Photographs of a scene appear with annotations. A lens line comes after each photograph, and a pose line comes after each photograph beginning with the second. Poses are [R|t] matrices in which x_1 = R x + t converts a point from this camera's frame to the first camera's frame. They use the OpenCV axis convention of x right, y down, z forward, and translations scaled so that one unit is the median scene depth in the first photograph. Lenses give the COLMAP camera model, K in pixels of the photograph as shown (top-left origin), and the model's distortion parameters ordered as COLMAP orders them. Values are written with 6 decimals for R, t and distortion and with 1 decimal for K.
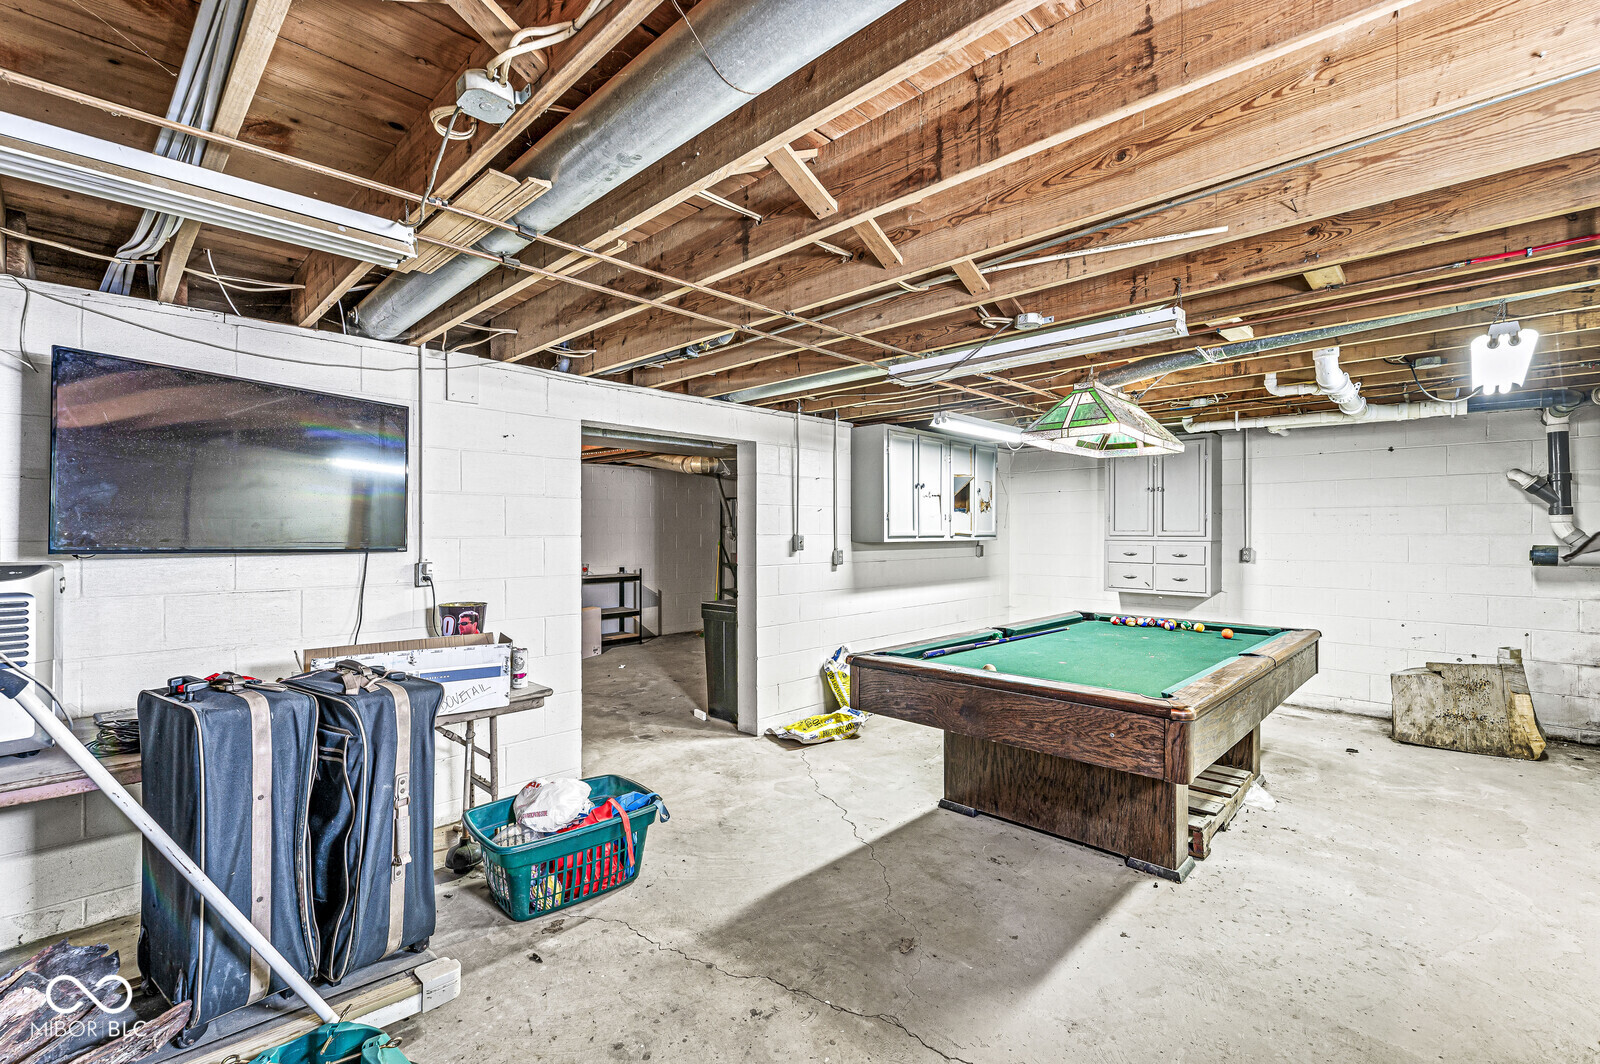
lens RADIAL K [[697.5, 0, 797.8], [0, 697.5, 533.1], [0, 0, 1]] dist [0.001236, 0.000403]
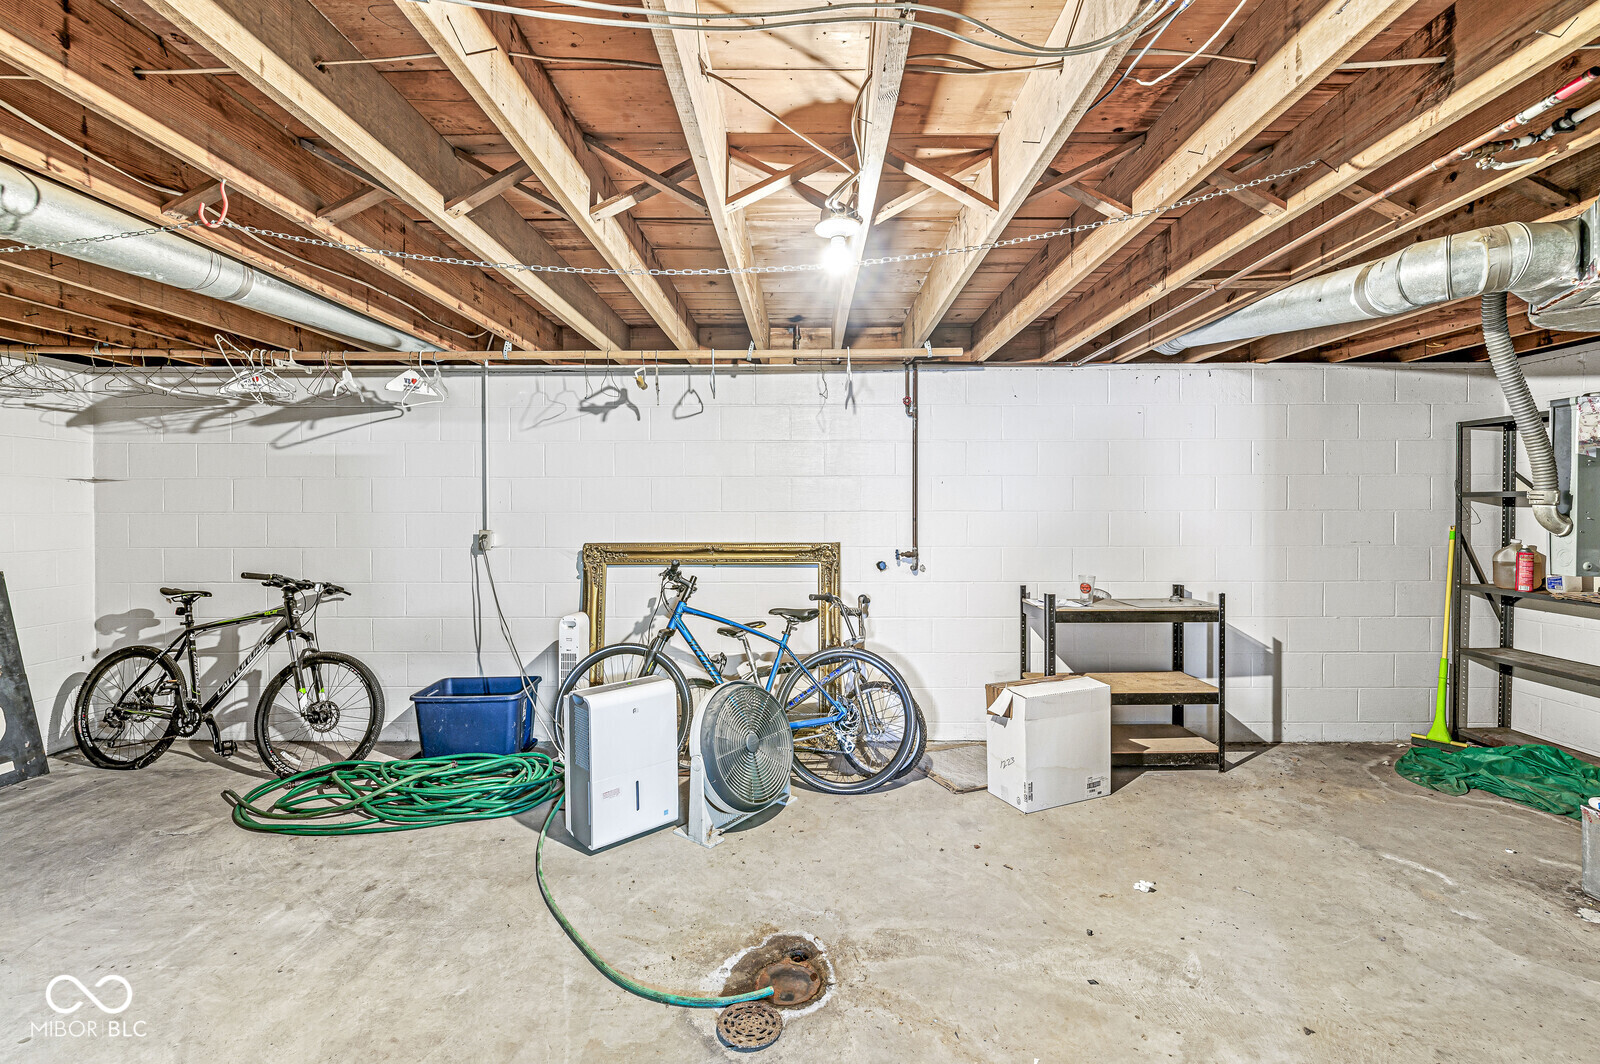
lens RADIAL K [[697.5, 0, 806.3], [0, 697.5, 528.2], [0, 0, 1]] dist [0.001236, 0.000403]
pose [[0.692694, 0.013777, -0.721100, -0.094681], [0.000051, 0.999817, 0.019151, 0.002130], [0.721232, -0.013302, 0.692566, 0.519483]]
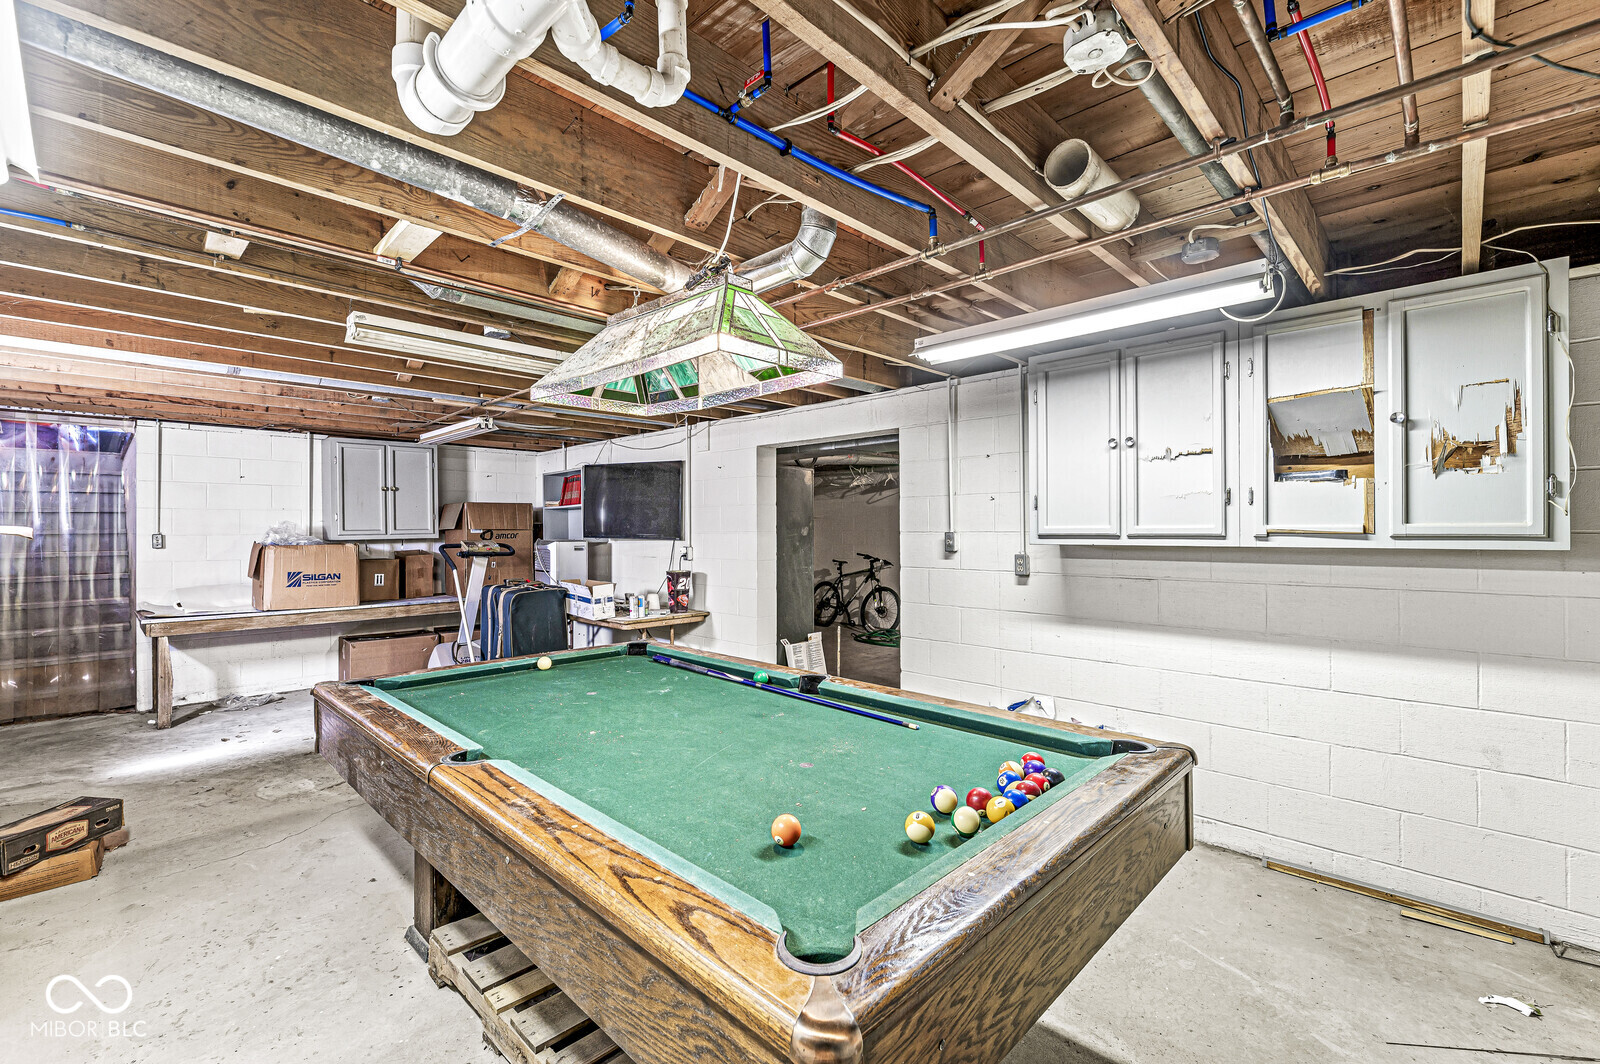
lens RADIAL K [[697.5, 0, 797.4], [0, 697.5, 531.9], [0, 0, 1]] dist [0.001236, 0.000403]
pose [[0.002652, 0.002834, -0.999992, 0.449101], [0.006439, 0.999975, 0.002851, -0.001002], [0.999976, -0.006446, 0.002634, 0.469909]]
